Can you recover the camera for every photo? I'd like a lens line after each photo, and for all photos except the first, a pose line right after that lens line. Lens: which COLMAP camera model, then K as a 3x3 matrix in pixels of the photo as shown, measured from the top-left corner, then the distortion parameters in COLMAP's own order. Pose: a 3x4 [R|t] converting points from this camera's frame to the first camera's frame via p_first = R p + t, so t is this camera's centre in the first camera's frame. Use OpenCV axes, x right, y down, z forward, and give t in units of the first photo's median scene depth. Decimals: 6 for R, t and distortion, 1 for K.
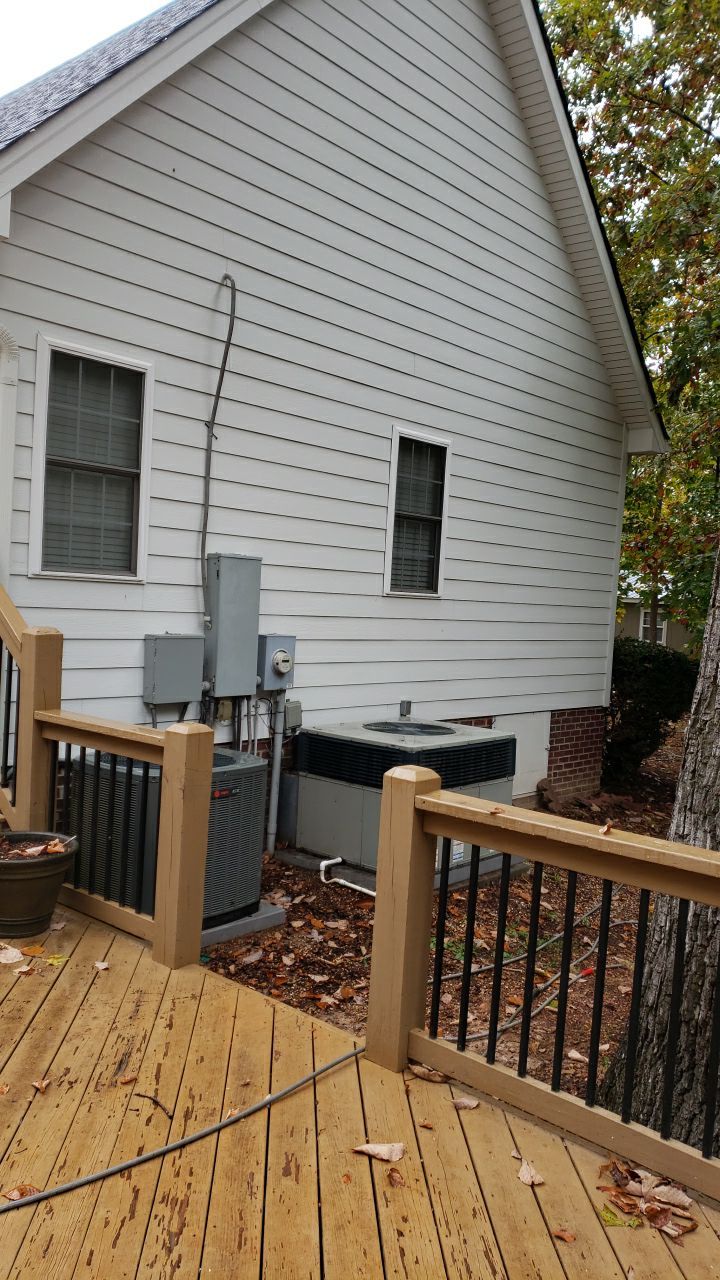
lens RADIAL K [[990.0, 0, 360.6], [0, 990.0, 643.0], [0, 0, 1]] dist [0.013398, 0.002100]
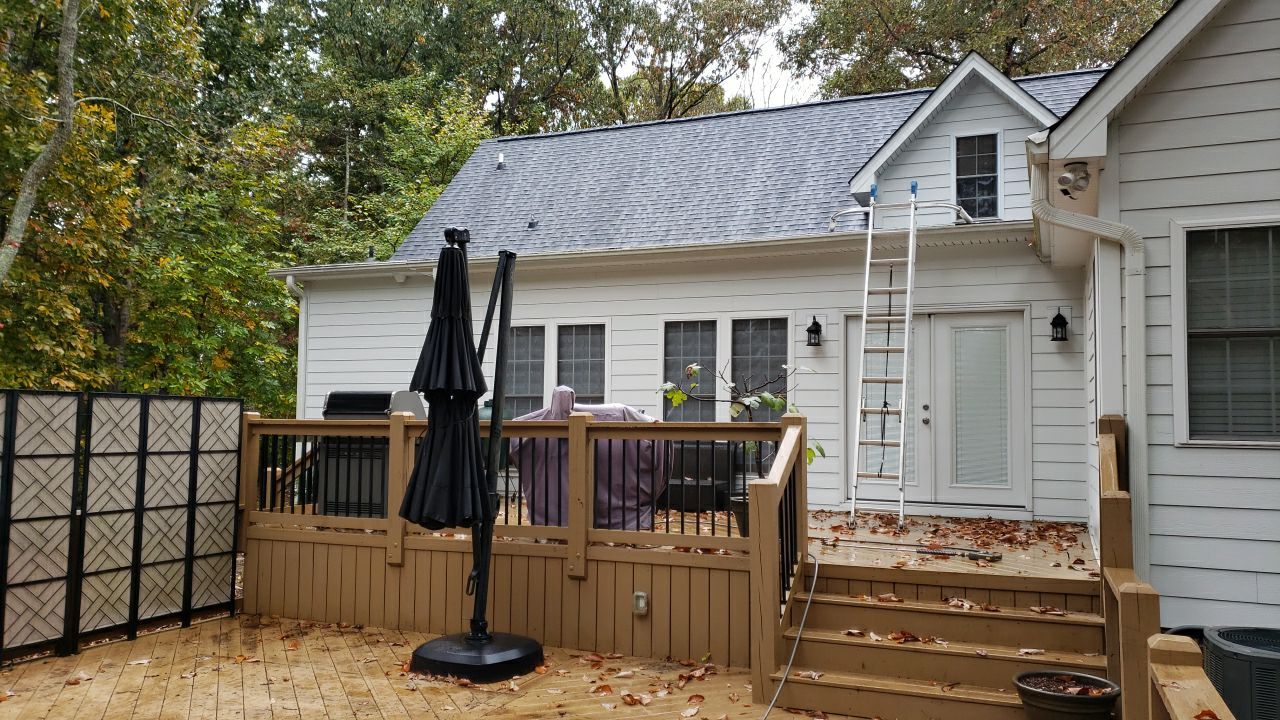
lens RADIAL K [[990.0, 0, 640.1], [0, 990.0, 361.3], [0, 0, 1]] dist [0.013398, 0.002100]
pose [[0.326689, -0.129295, -0.936246, 0.471893], [-0.045574, 0.987291, -0.152247, 0.030207], [0.944032, 0.092405, 0.316645, 0.124987]]
